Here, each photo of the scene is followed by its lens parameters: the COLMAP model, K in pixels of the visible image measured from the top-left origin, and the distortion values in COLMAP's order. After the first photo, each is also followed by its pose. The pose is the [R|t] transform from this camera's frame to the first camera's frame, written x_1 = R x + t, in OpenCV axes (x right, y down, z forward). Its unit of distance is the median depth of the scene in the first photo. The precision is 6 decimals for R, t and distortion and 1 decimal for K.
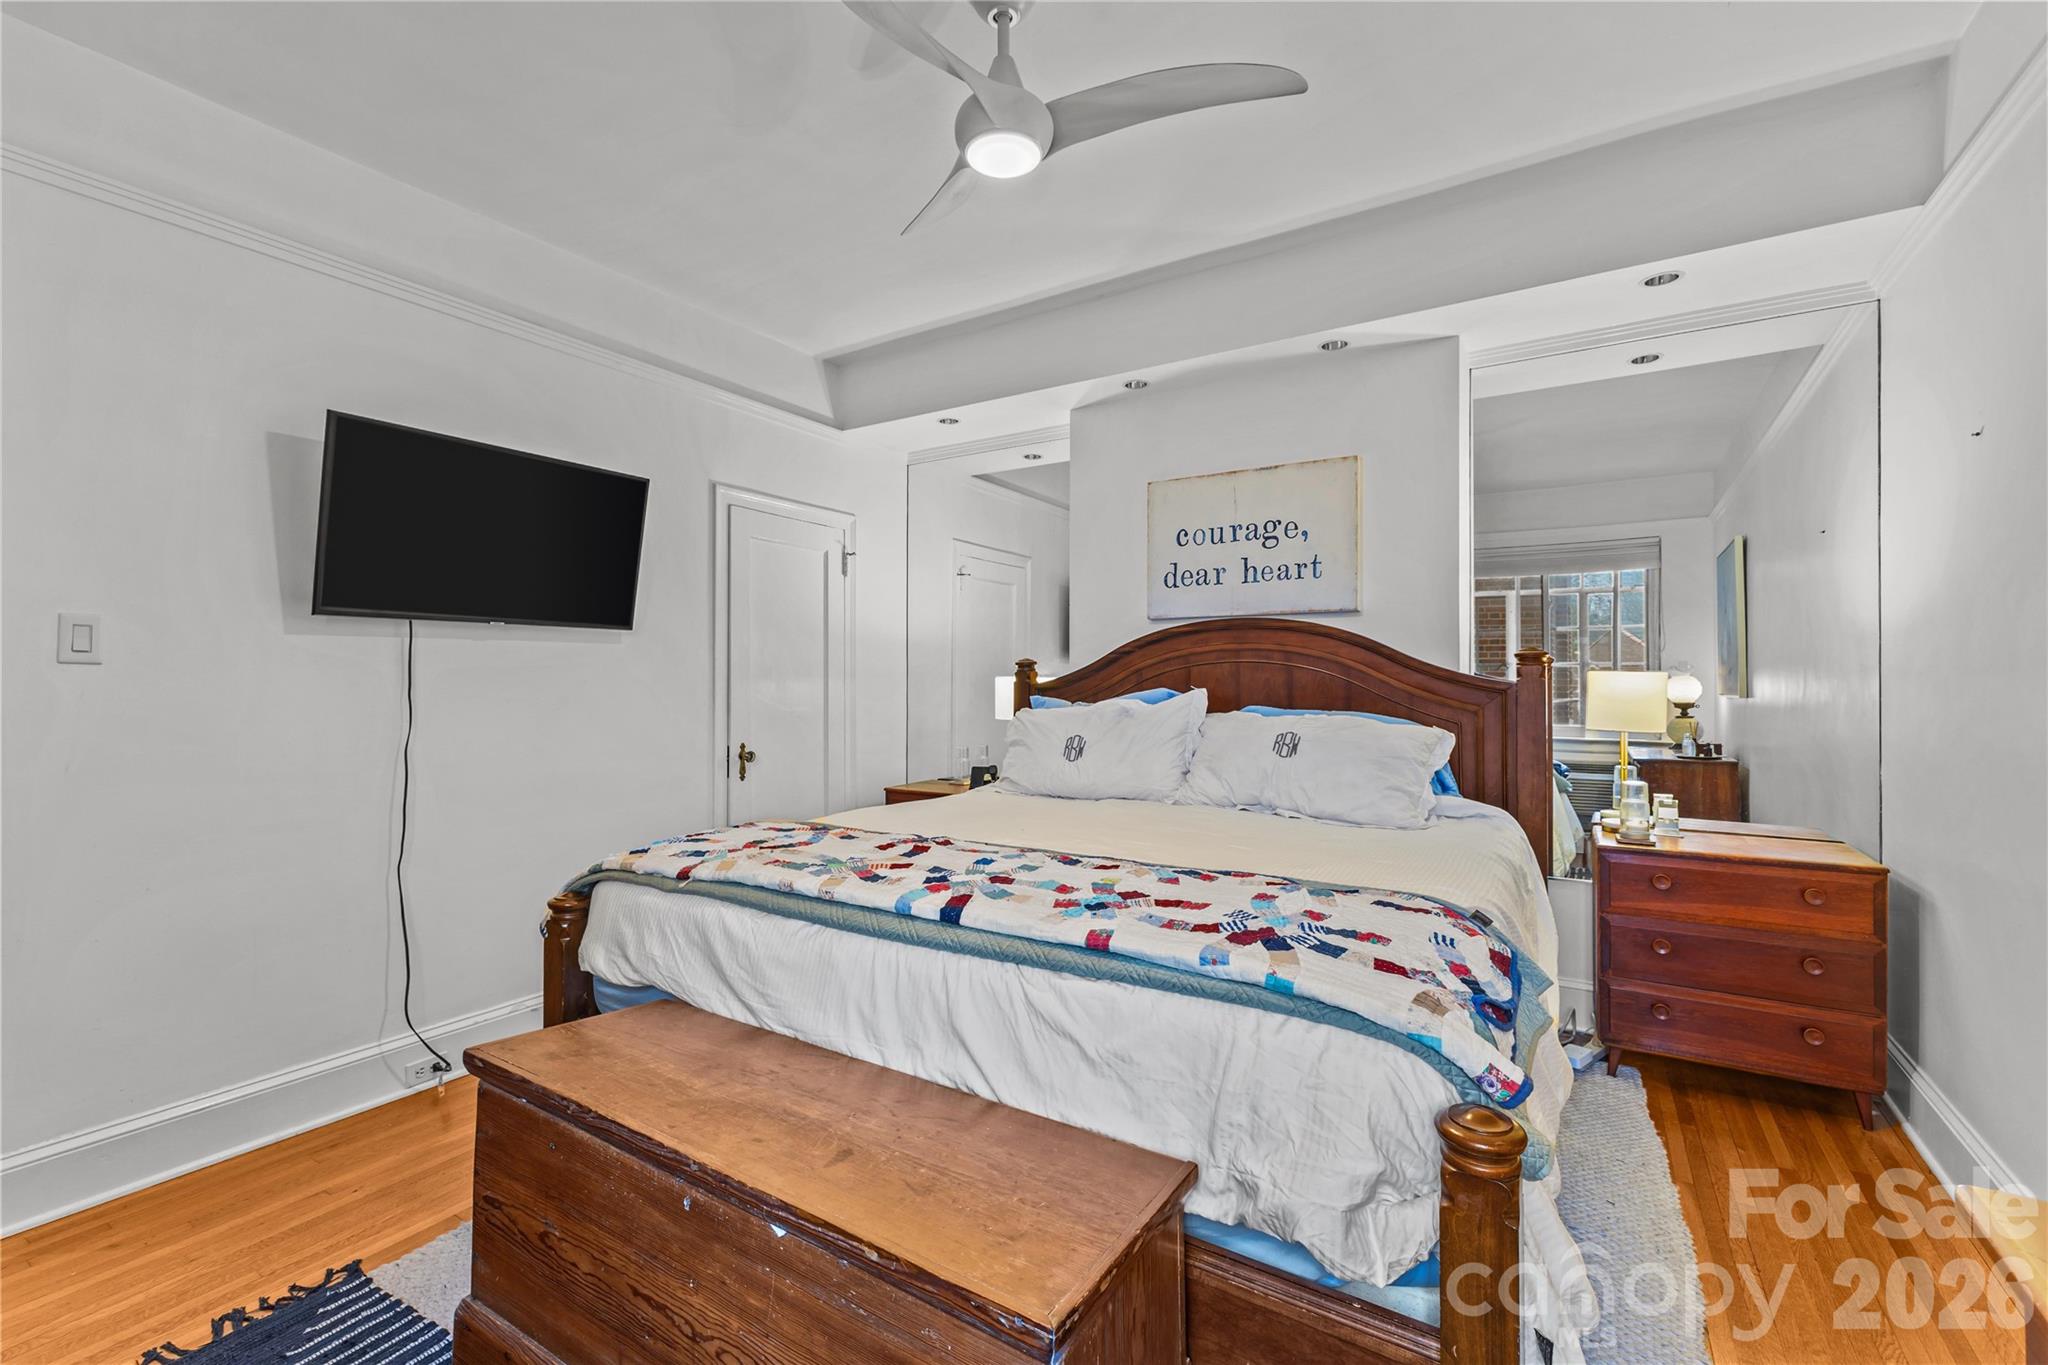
lens RADIAL K [[875.0, 0, 1021.1], [0, 875.0, 677.6], [0, 0, 1]] dist [0.009863, -0.000095]
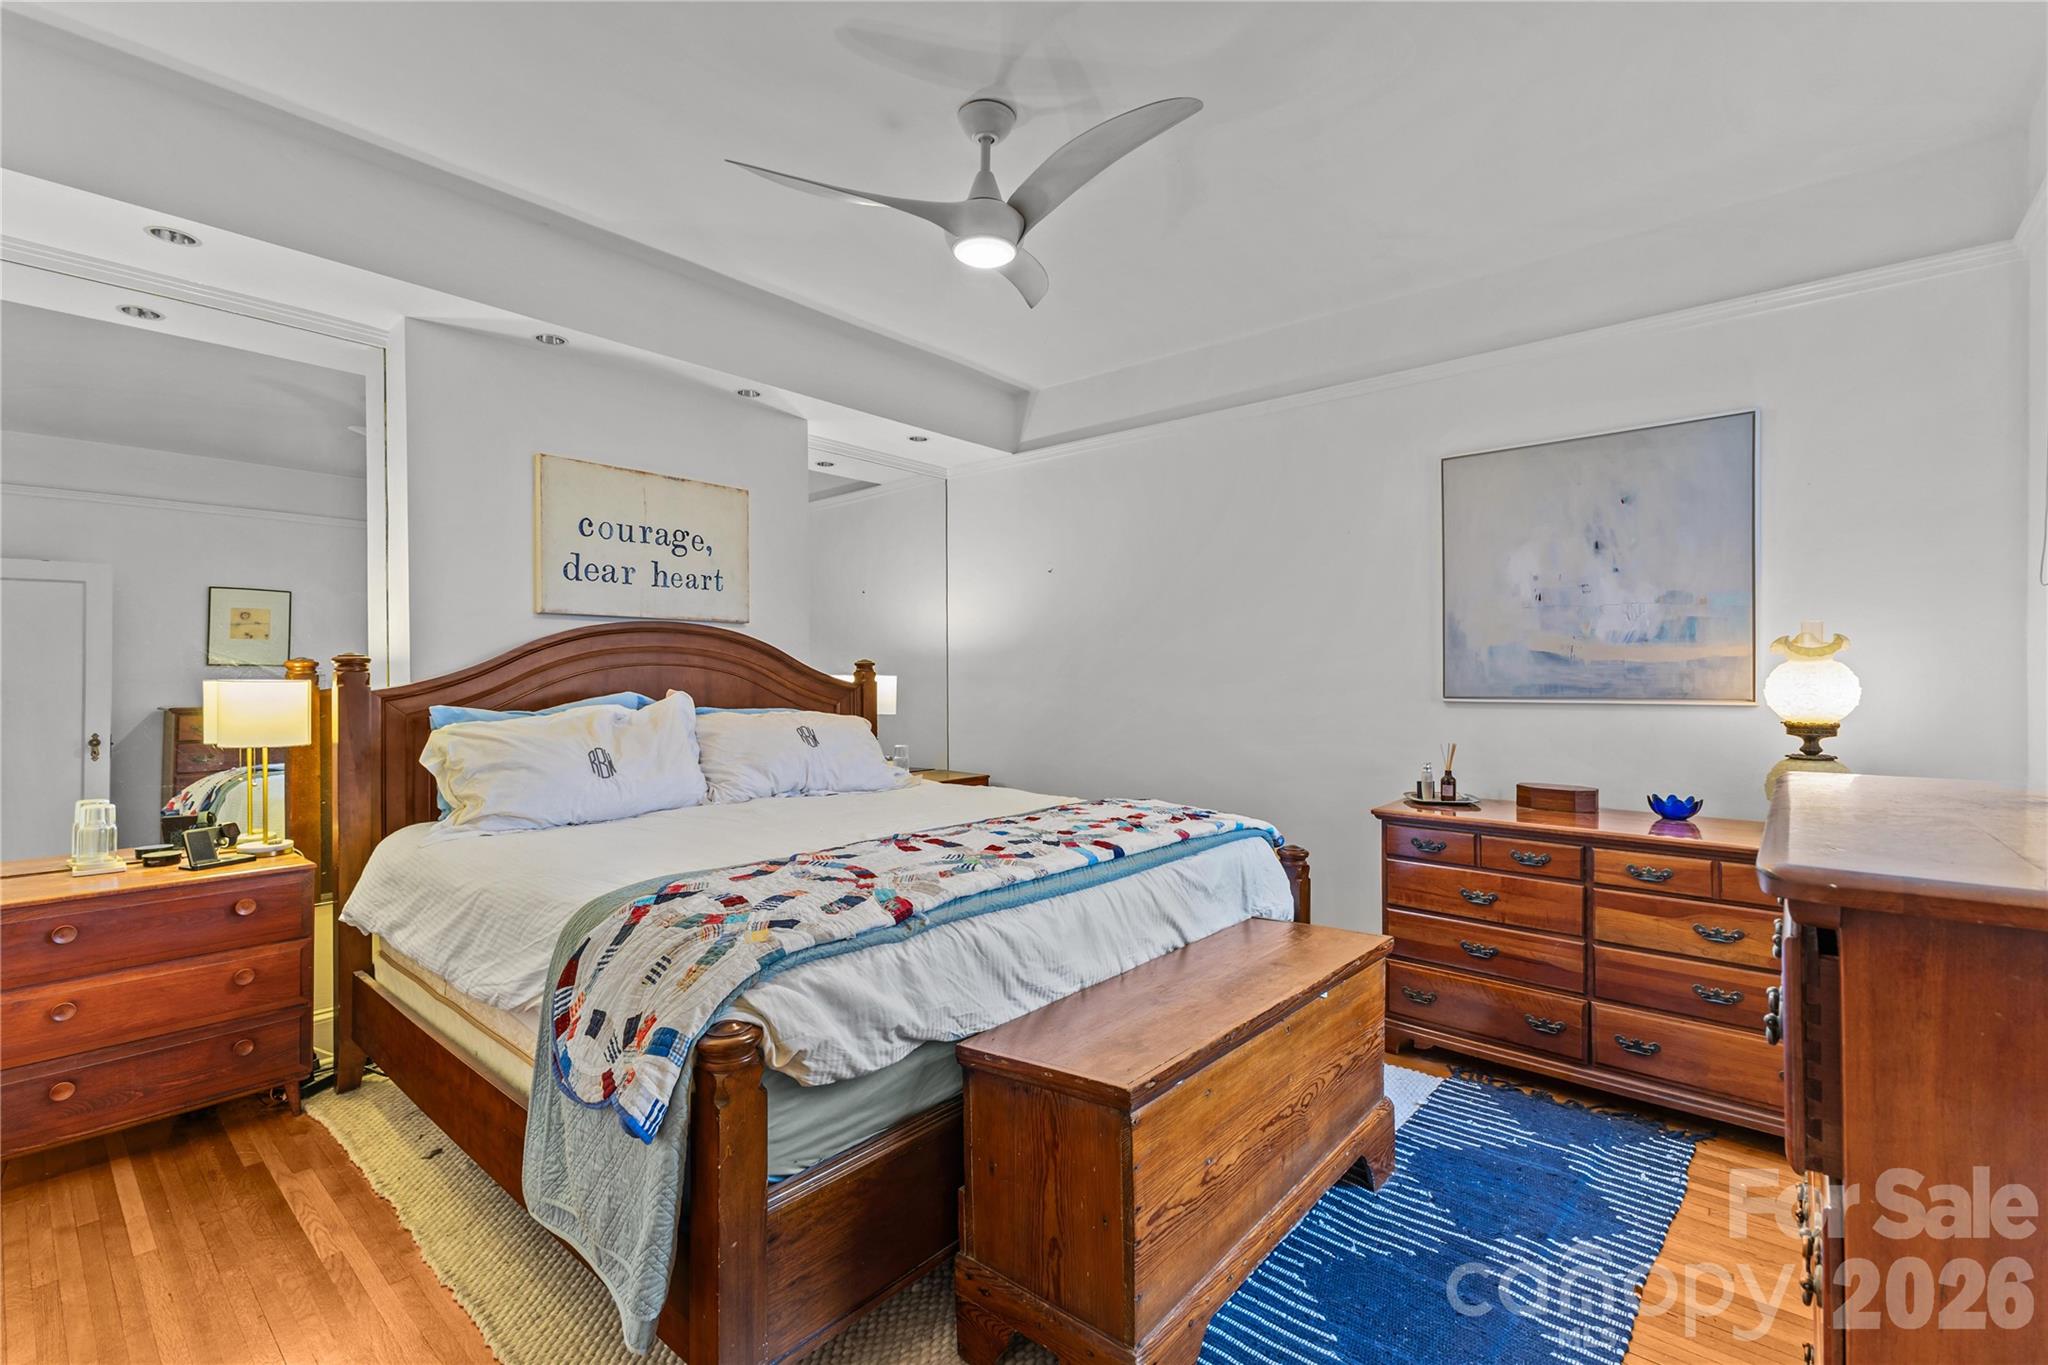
lens RADIAL K [[892.7, 0, 1015.7], [0, 892.7, 679.2], [0, 0, 1]] dist [0.009756, -0.000387]
pose [[0.161026, -0.002133, 0.986948, -0.766871], [-0.002057, 0.999995, 0.002497, -0.005082], [-0.986948, -0.002432, 0.161021, 0.470047]]
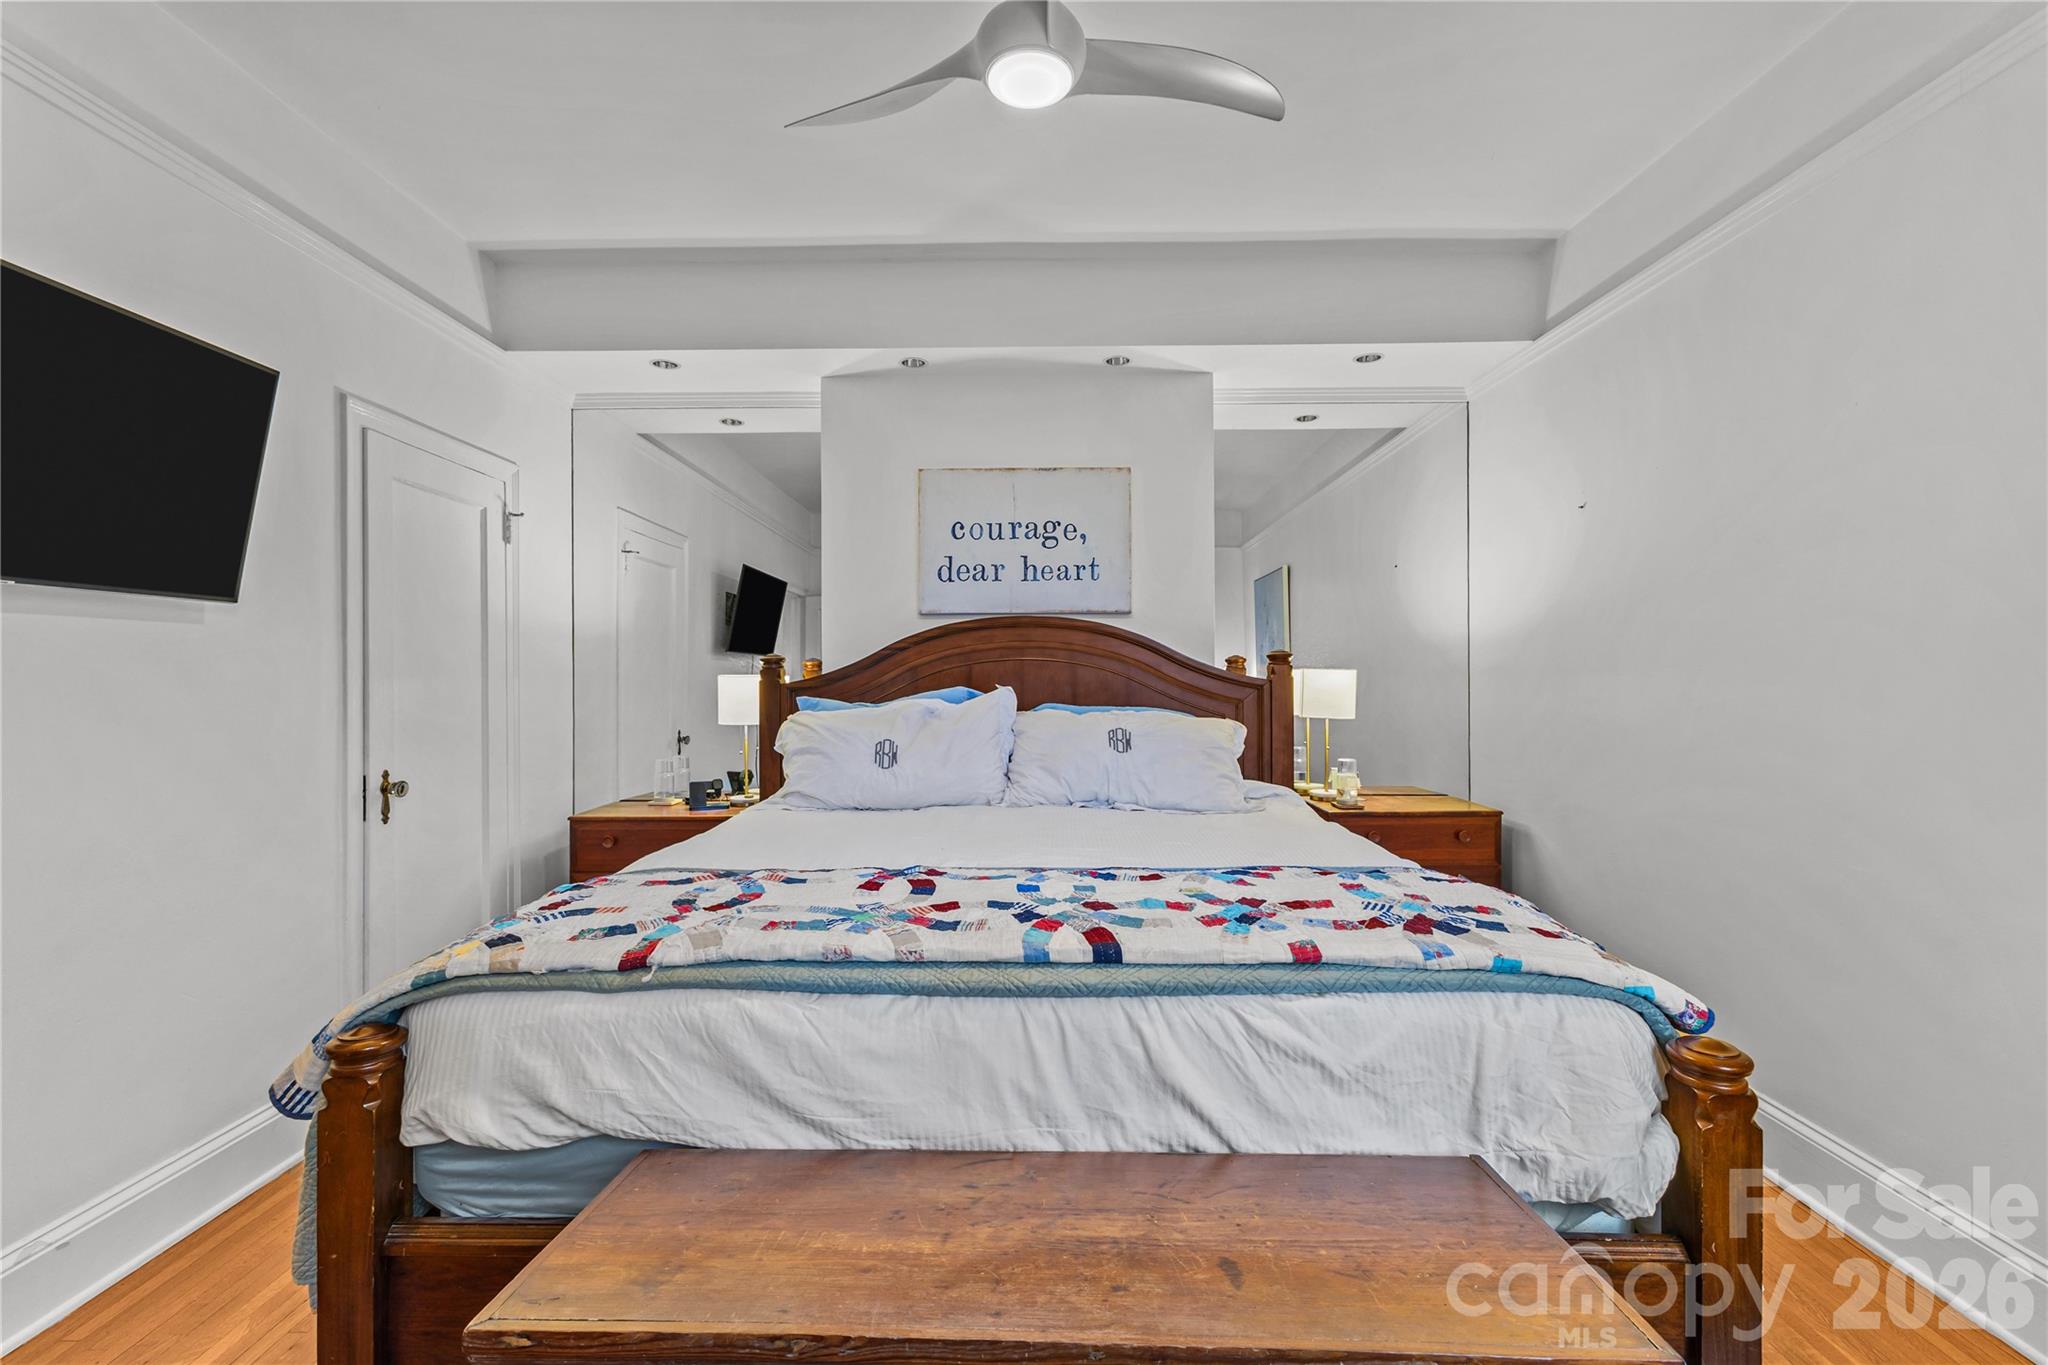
lens RADIAL K [[881.6, 0, 1019.2], [0, 881.6, 676.8], [0, 0, 1]] dist [0.012060, 0.000049]
pose [[0.854869, -0.003044, 0.518835, -0.303428], [0.001872, 0.999994, 0.002783, -0.001269], [-0.518840, -0.001408, 0.854870, 0.154287]]
